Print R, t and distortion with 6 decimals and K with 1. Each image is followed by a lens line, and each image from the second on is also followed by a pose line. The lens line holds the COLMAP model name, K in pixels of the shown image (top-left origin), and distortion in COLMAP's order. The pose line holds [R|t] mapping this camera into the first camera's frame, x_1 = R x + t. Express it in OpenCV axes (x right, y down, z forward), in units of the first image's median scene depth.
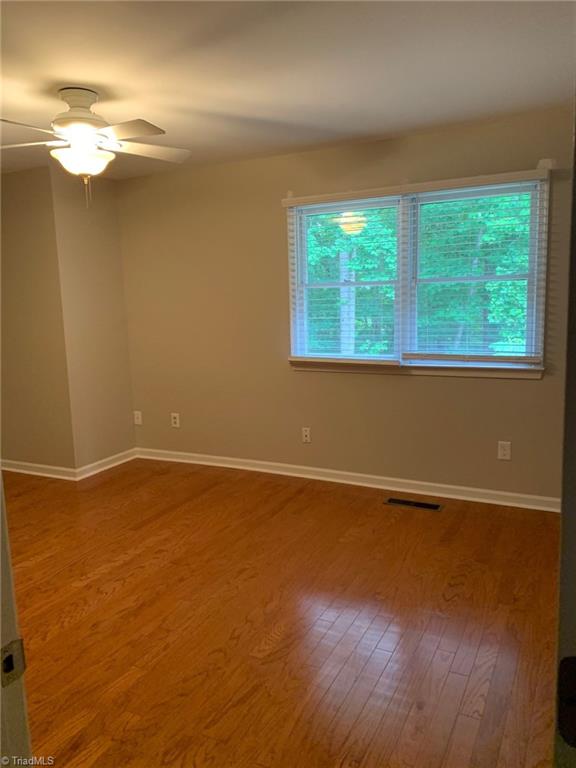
lens RADIAL K [[584.6, 0, 287.0], [0, 584.6, 373.4], [0, 0, 1]] dist [0.005878, 0.001192]
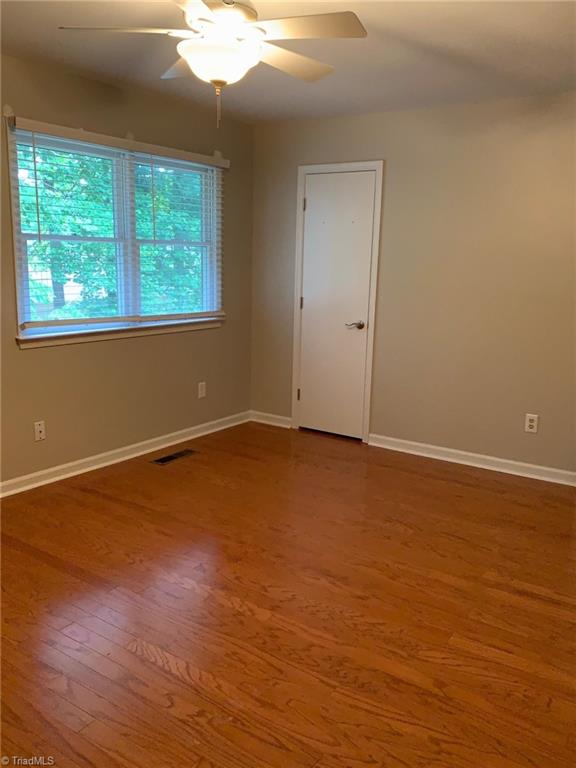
lens RADIAL K [[651.6, 0, 288.0], [0, 651.6, 384.0], [0, 0, 1]] dist [0.062941, 0.003032]
pose [[0.129816, -0.163329, 0.977994, -0.960549], [0.107379, 0.982855, 0.149888, -0.065516], [-0.985707, 0.085558, 0.145128, 0.663010]]
